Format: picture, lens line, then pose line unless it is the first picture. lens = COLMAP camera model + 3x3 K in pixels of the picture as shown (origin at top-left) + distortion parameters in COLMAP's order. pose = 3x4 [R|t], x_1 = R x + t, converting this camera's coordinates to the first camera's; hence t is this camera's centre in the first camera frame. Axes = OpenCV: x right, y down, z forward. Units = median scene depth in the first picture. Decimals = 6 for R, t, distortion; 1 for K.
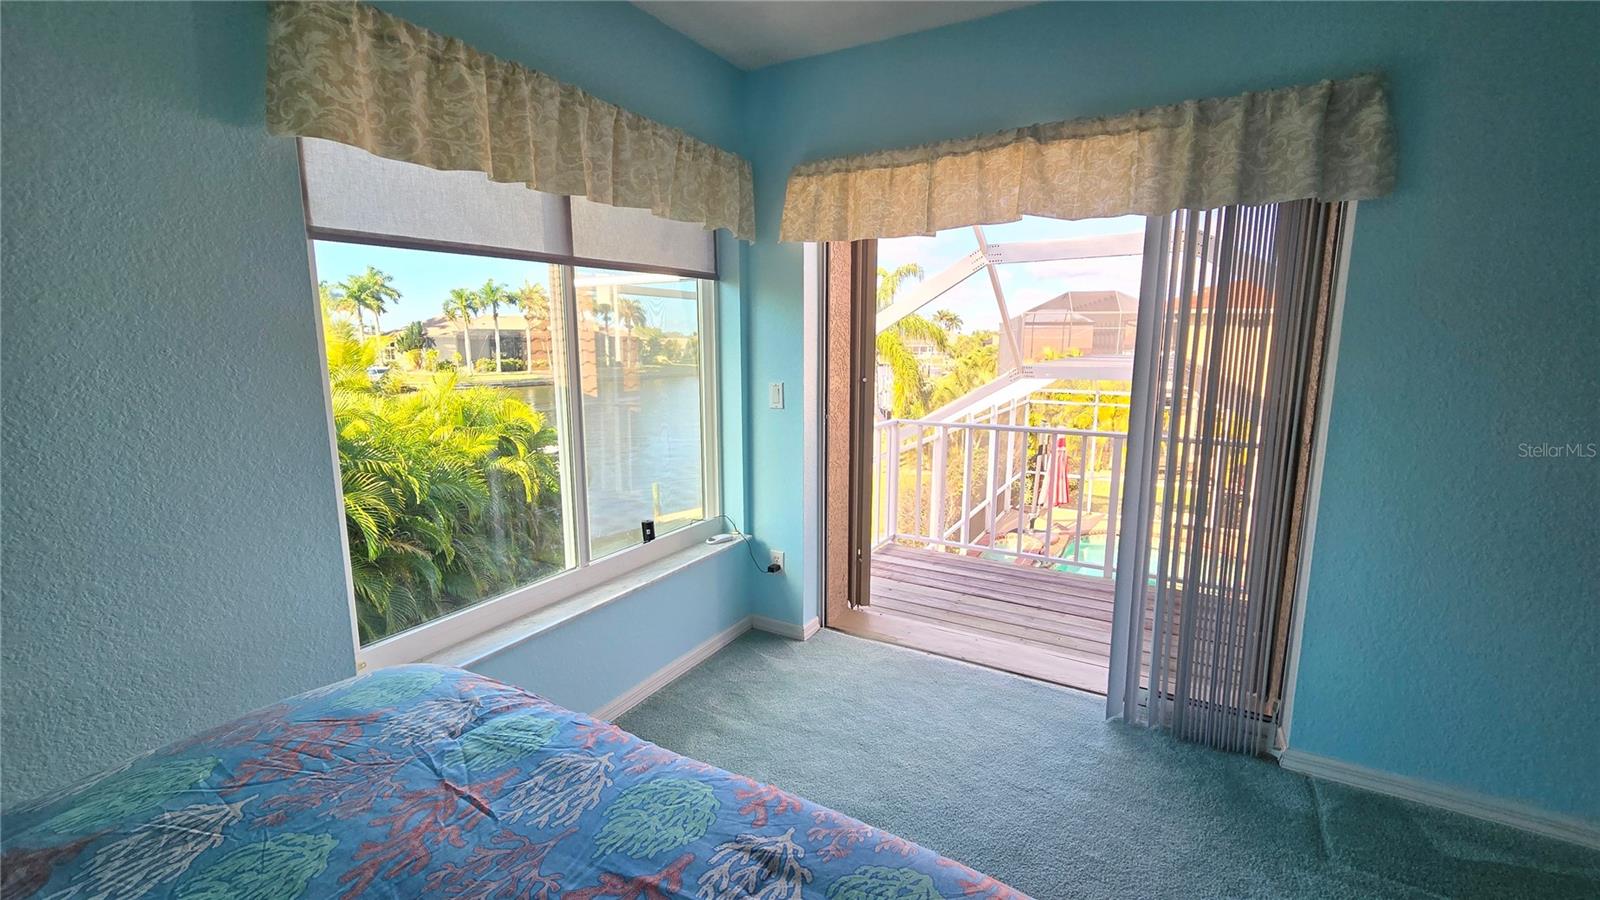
lens RADIAL K [[655.0, 0, 803.4], [0, 655.0, 447.6], [0, 0, 1]] dist [0.000615, -0.001675]
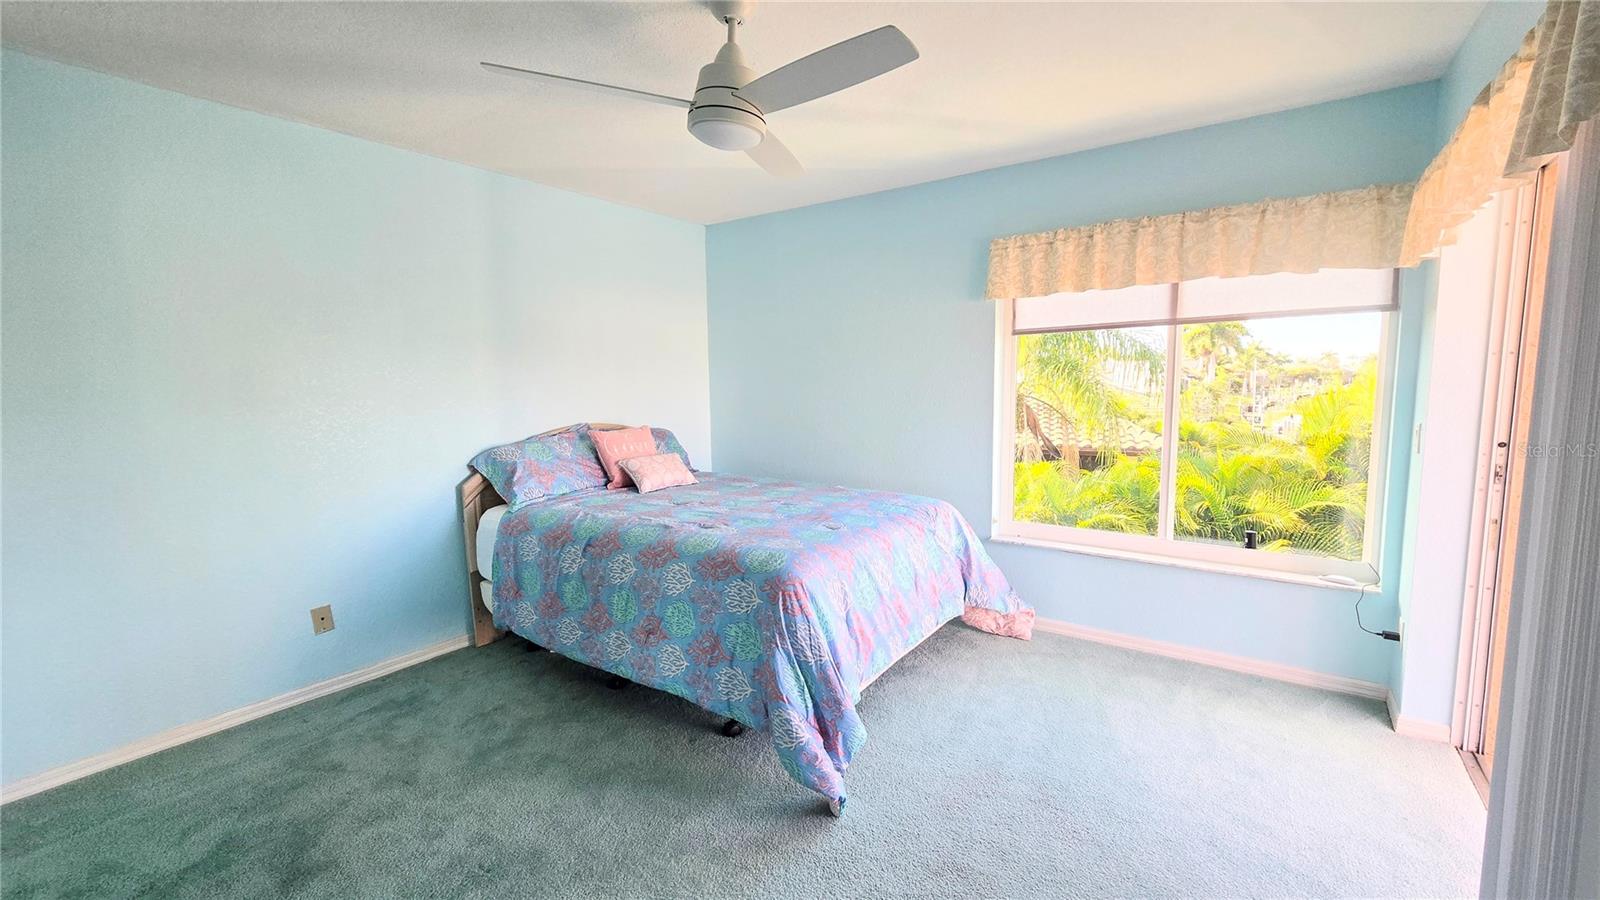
lens RADIAL K [[655.0, 0, 805.8], [0, 655.0, 446.9], [0, 0, 1]] dist [0.000615, -0.001675]
pose [[-0.093559, 0.103790, -0.990189, 0.849070], [-0.148062, 0.982042, 0.116926, -0.046770], [0.984543, 0.157549, -0.076511, 0.261056]]
